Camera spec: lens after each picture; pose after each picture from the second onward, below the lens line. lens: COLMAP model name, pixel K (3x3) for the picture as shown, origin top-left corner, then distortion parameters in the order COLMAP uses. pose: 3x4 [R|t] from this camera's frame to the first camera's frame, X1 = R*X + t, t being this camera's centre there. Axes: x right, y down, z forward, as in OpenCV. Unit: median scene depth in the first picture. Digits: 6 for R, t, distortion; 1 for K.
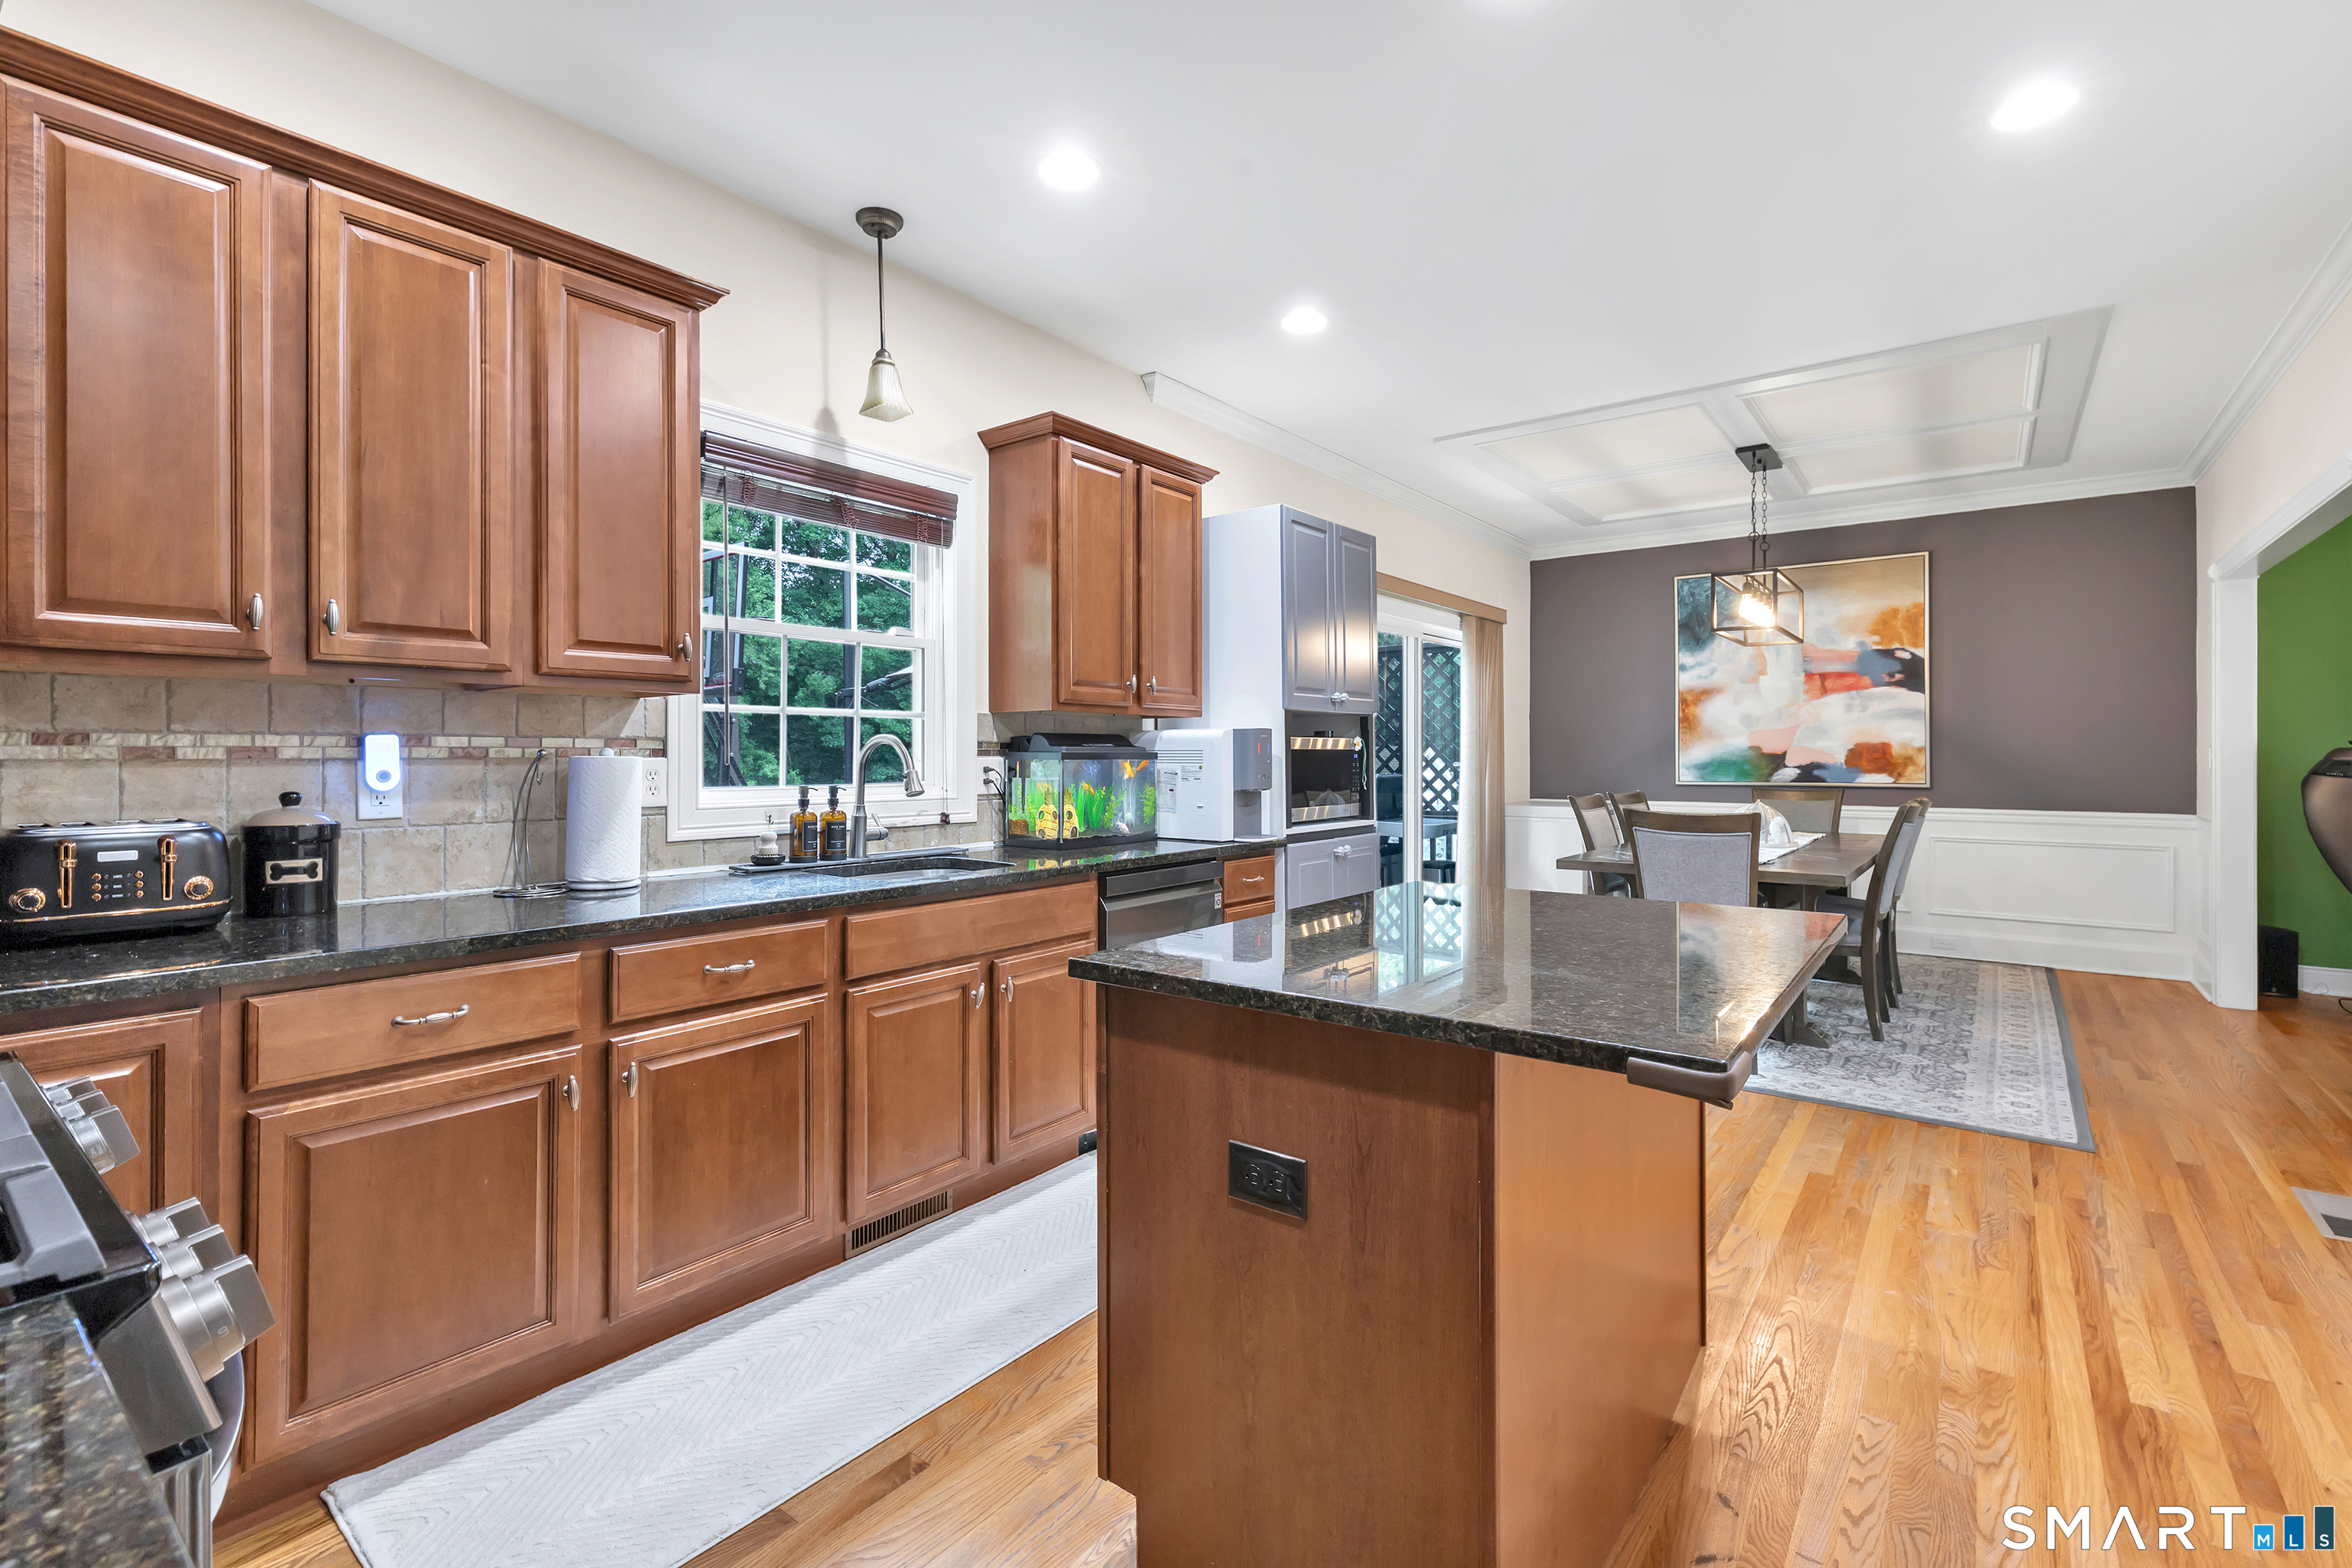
lens RADIAL K [[1114.7, 0, 1169.7], [0, 1114.7, 756.8], [0, 0, 1]] dist [0.002612, 0.000274]
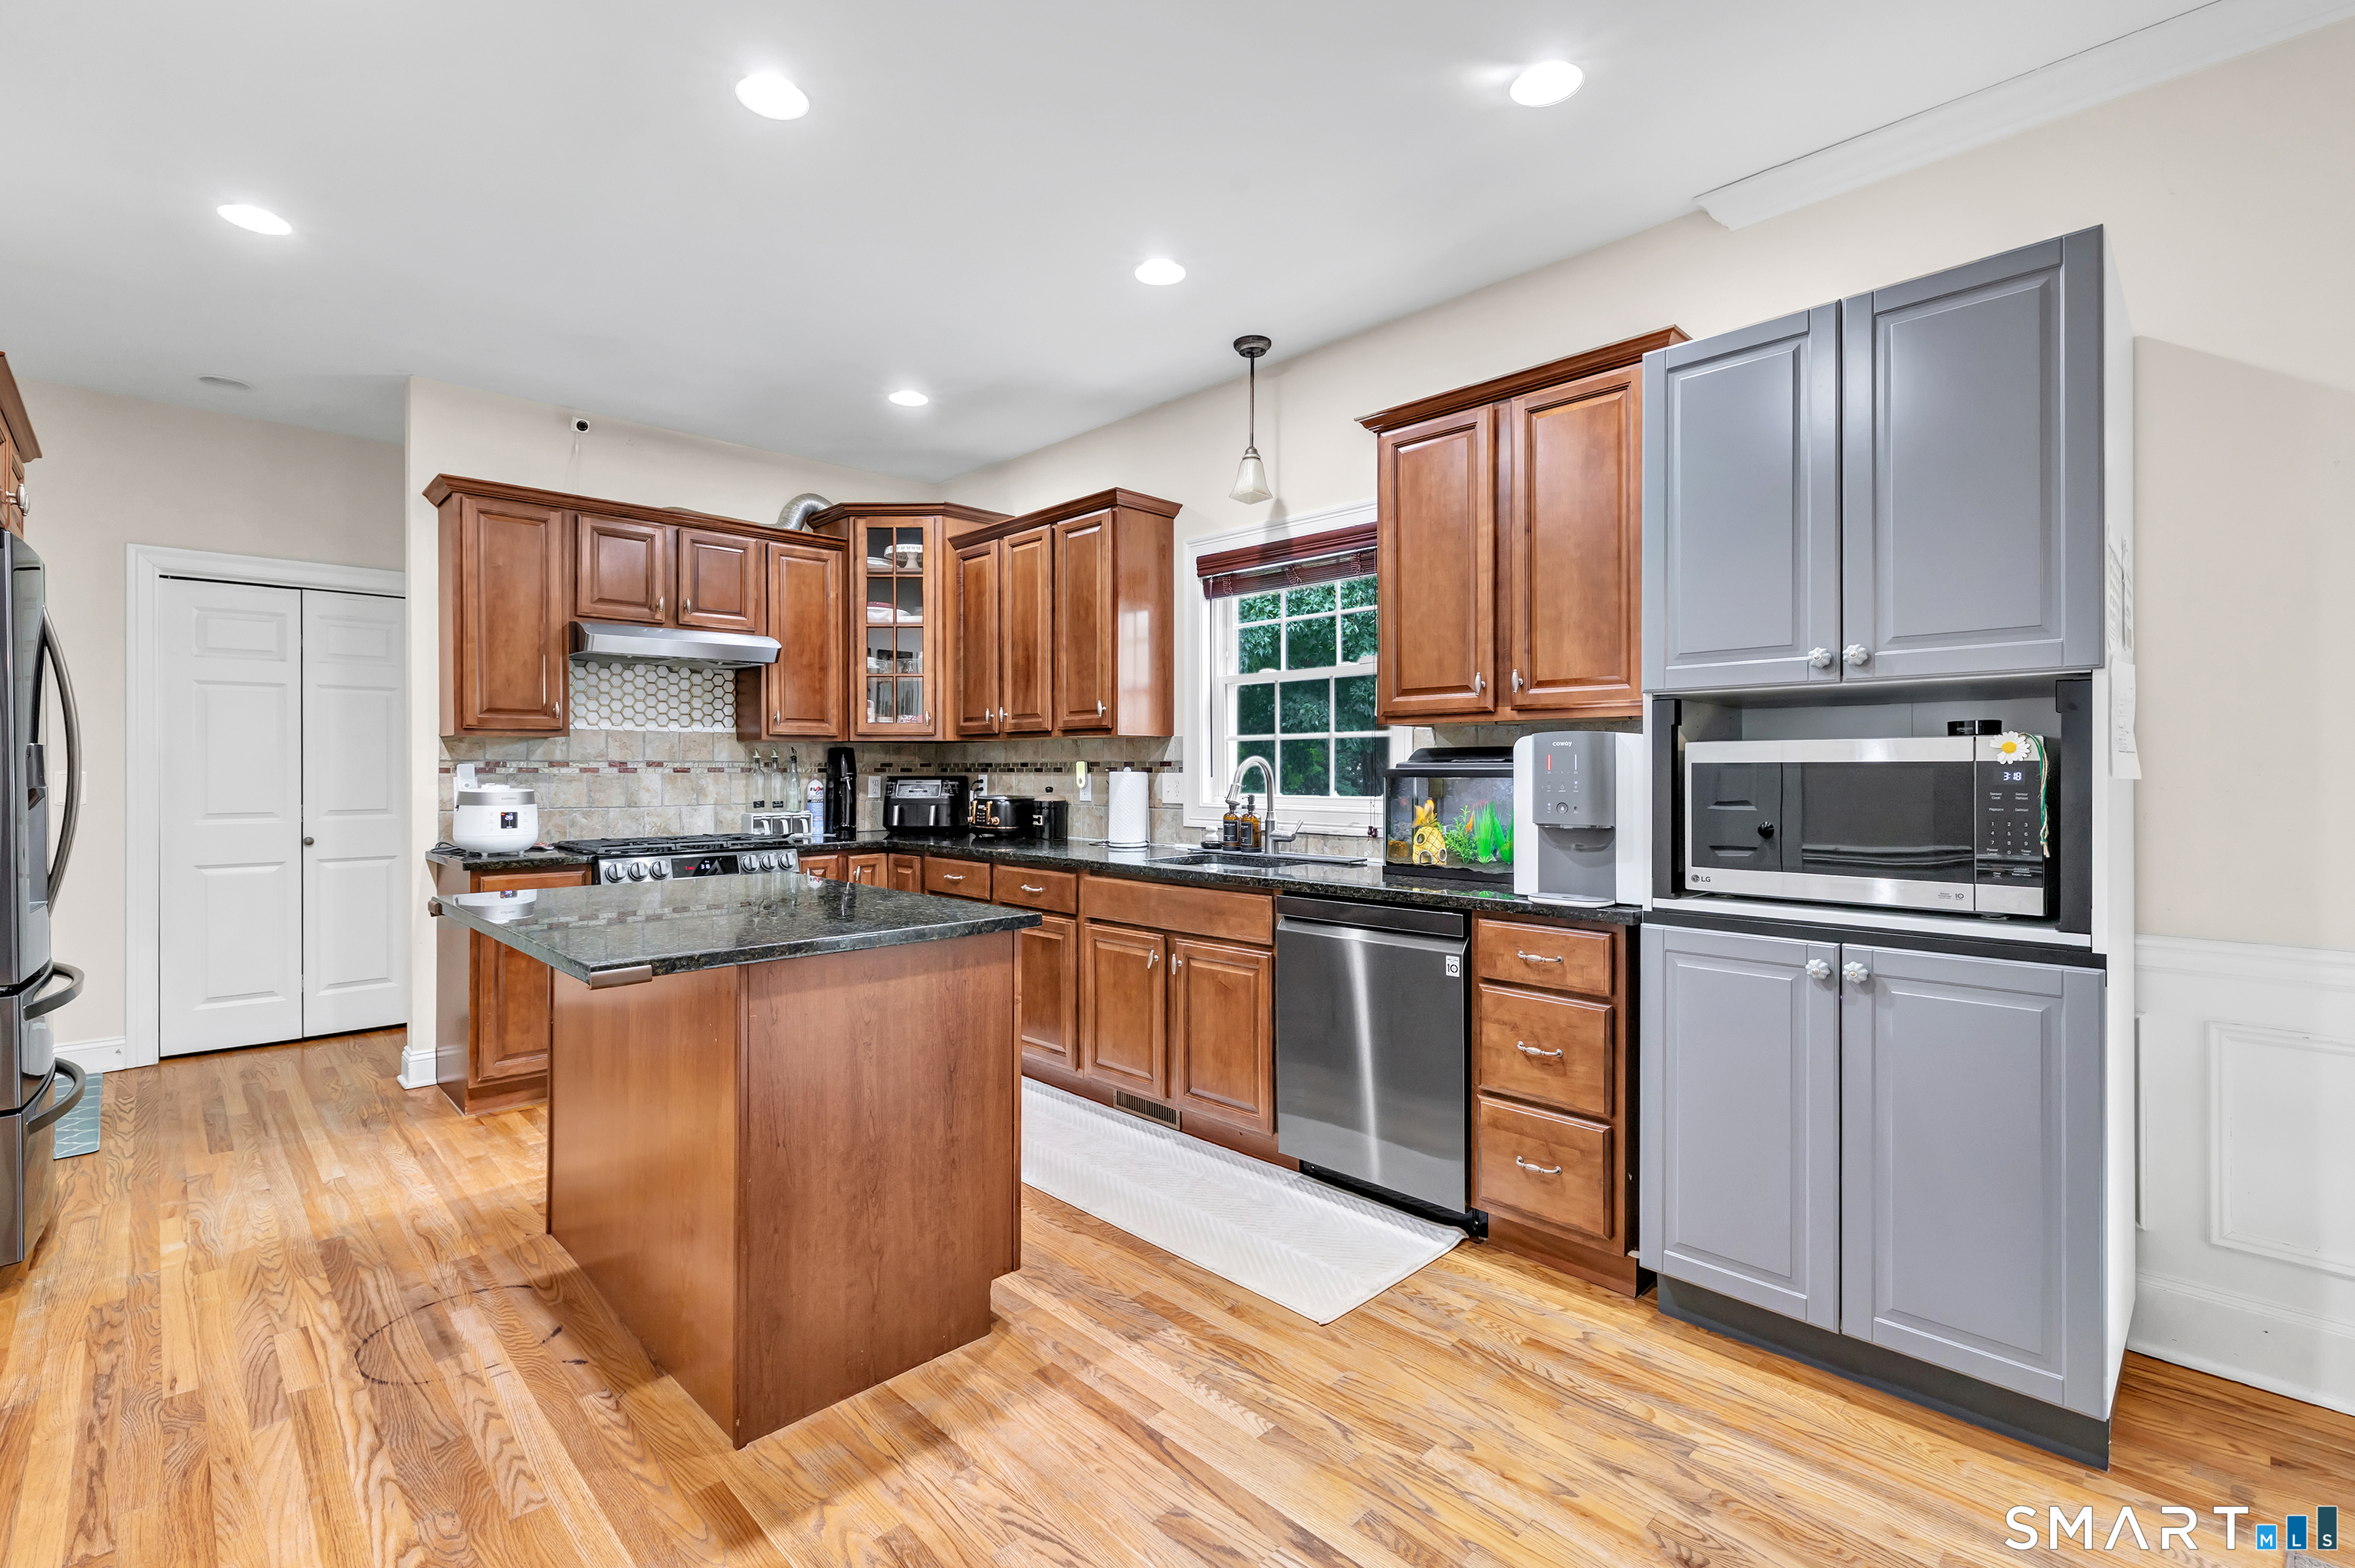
lens RADIAL K [[1051.9, 0, 1143.0], [0, 1051.9, 769.9], [0, 0, 1]] dist [-0.000518, -0.000007]
pose [[-0.185667, 0.000025, -0.982613, 0.482240], [-0.001499, 0.999999, 0.000309, -0.001913], [0.982612, 0.001530, -0.185667, 0.575586]]
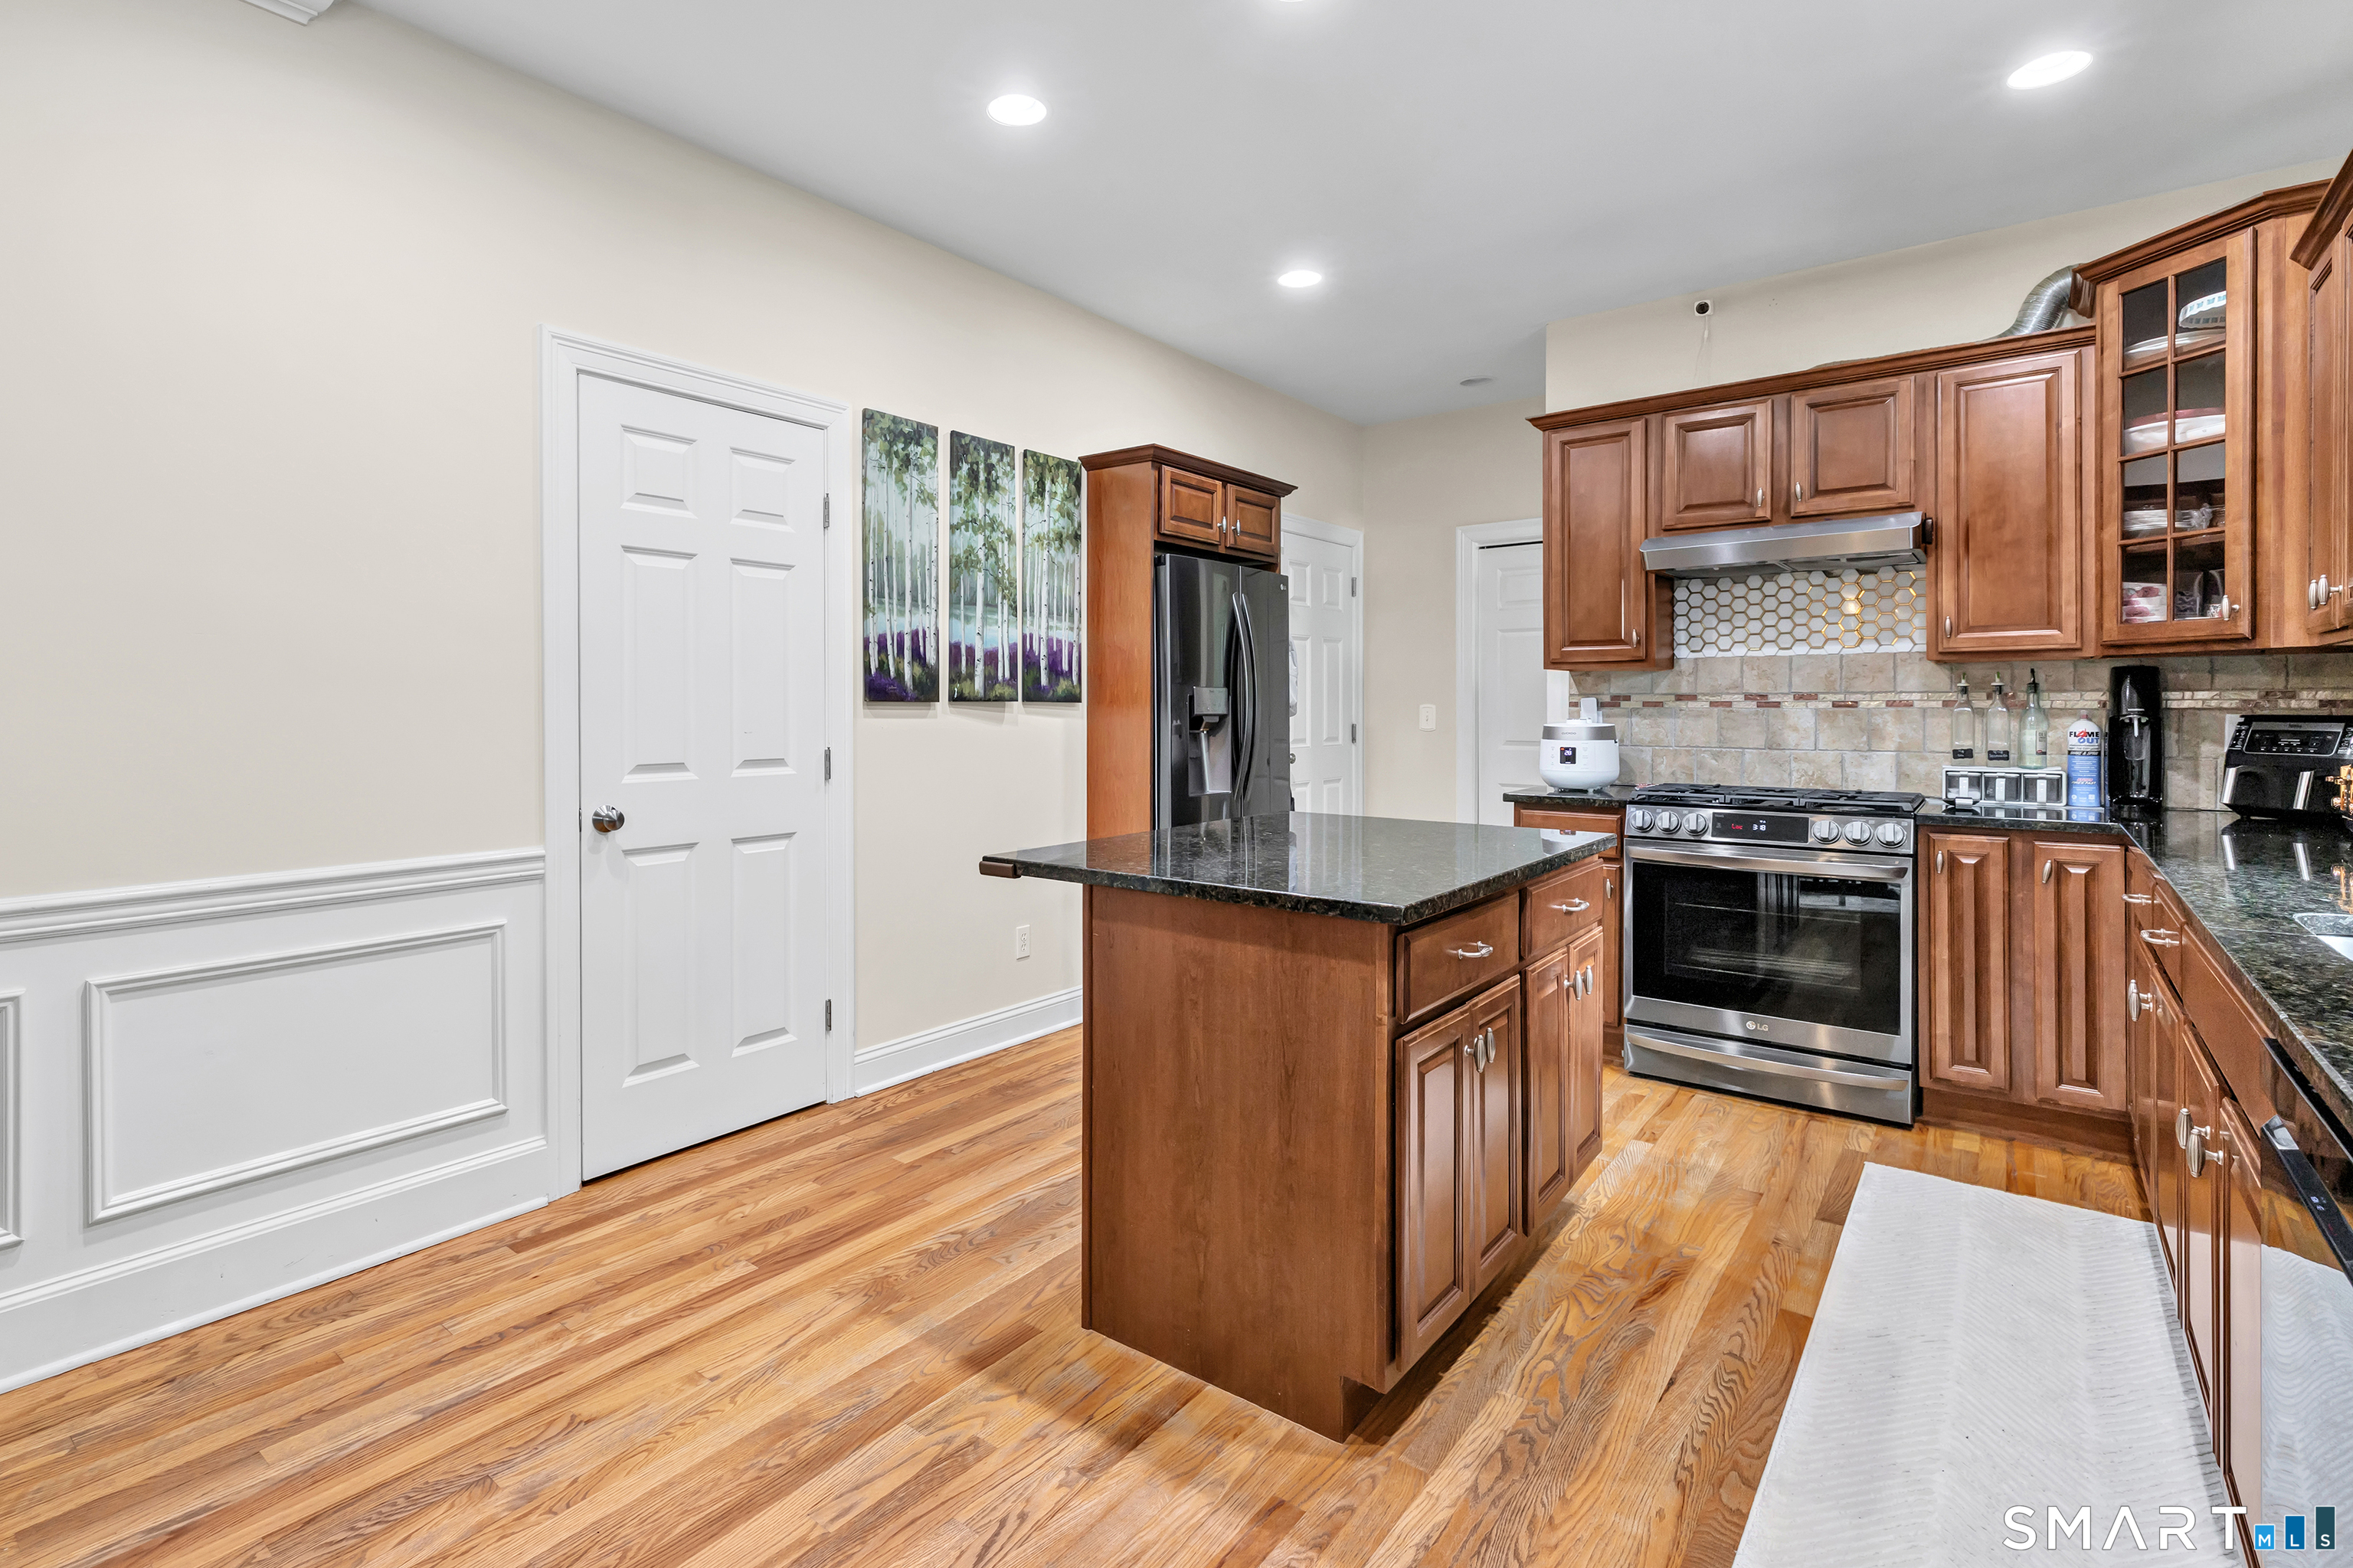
lens RADIAL K [[1106.2, 0, 1040.0], [0, 1106.2, 712.4], [0, 0, 1]] dist [-0.002789, 0.000662]
pose [[-0.996608, 0.000042, 0.082298, 0.172991], [0.000688, 0.999969, 0.007827, -0.001481], [-0.082295, 0.007857, -0.996577, 0.761034]]
